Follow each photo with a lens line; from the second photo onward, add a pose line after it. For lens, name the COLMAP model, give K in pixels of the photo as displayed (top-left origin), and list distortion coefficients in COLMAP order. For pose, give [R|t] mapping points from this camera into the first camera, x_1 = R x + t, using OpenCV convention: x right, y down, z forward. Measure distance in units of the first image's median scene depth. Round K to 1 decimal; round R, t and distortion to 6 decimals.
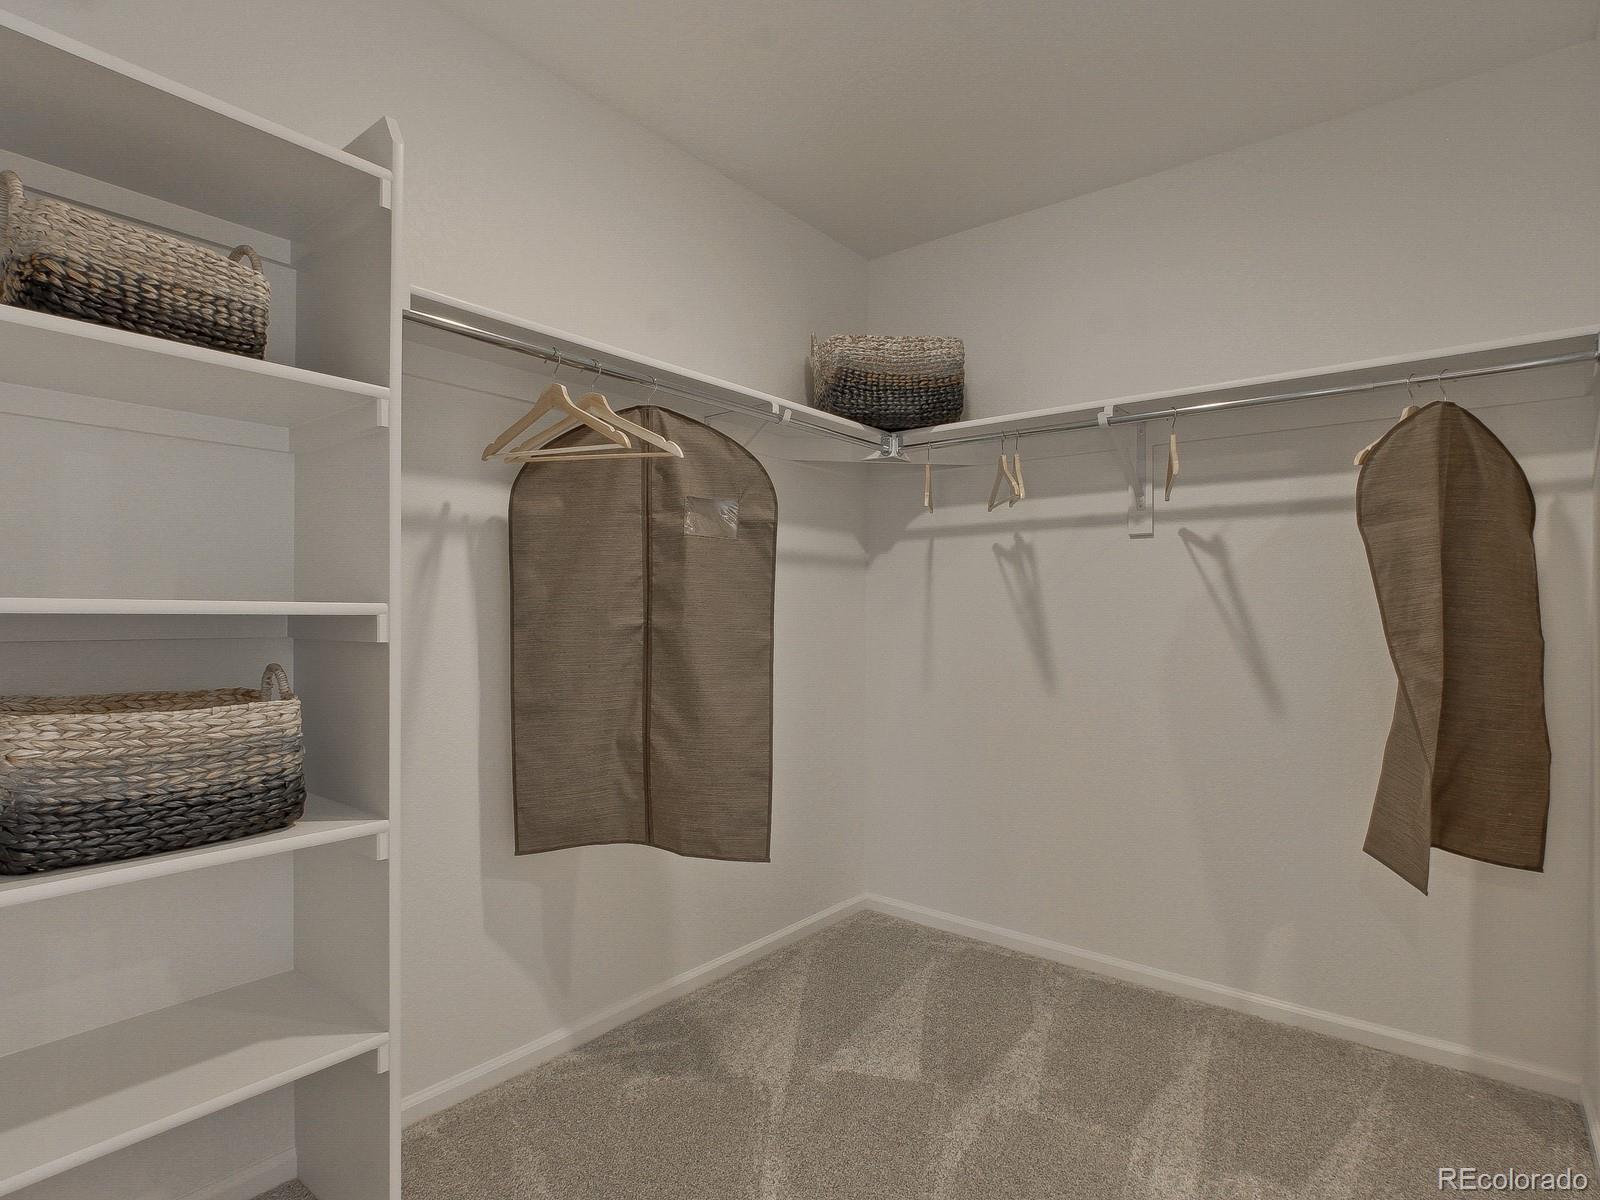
lens RADIAL K [[835.7, 0, 801.5], [0, 835.7, 618.0], [0, 0, 1]] dist [-0.000878, 0.000252]
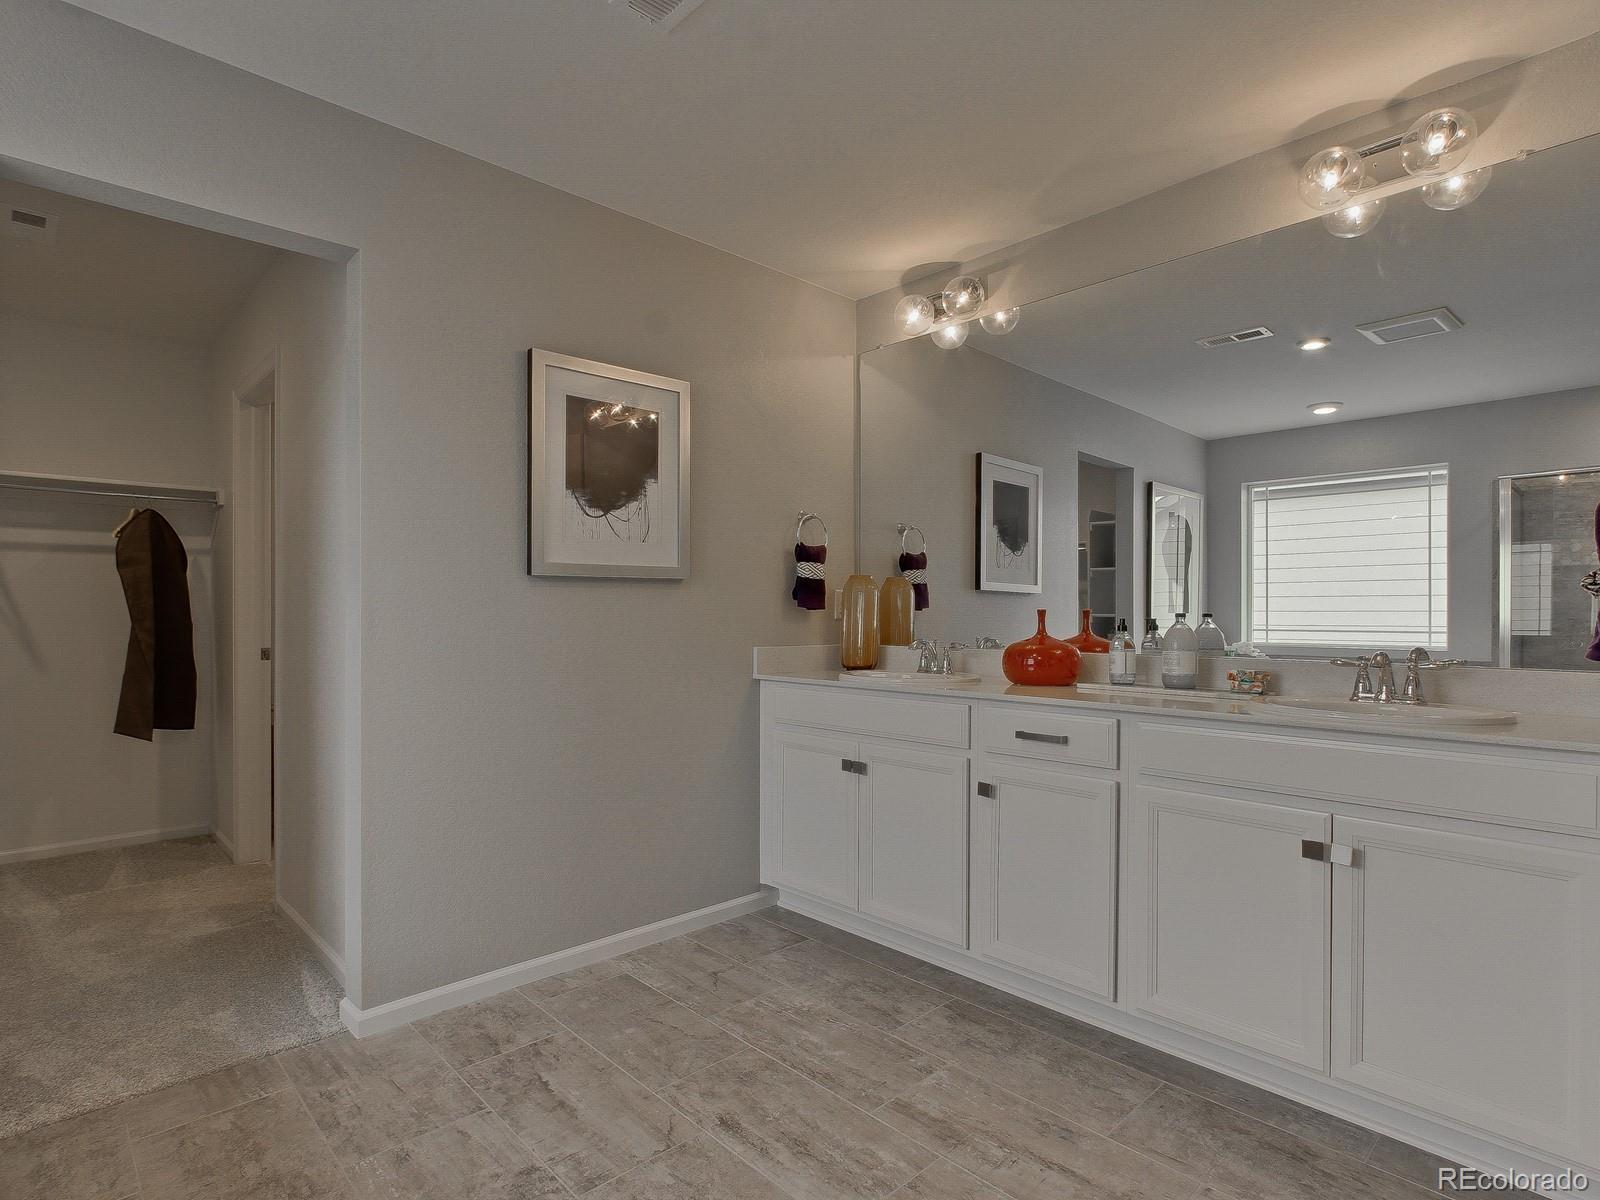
lens RADIAL K [[835.7, 0, 801.5], [0, 835.7, 618.0], [0, 0, 1]] dist [-0.000878, 0.000252]
pose [[0.154017, -0.013108, 0.987981, -0.988820], [0.004211, 0.999912, 0.012610, -0.006995], [-0.988059, 0.002218, 0.154058, -0.877026]]
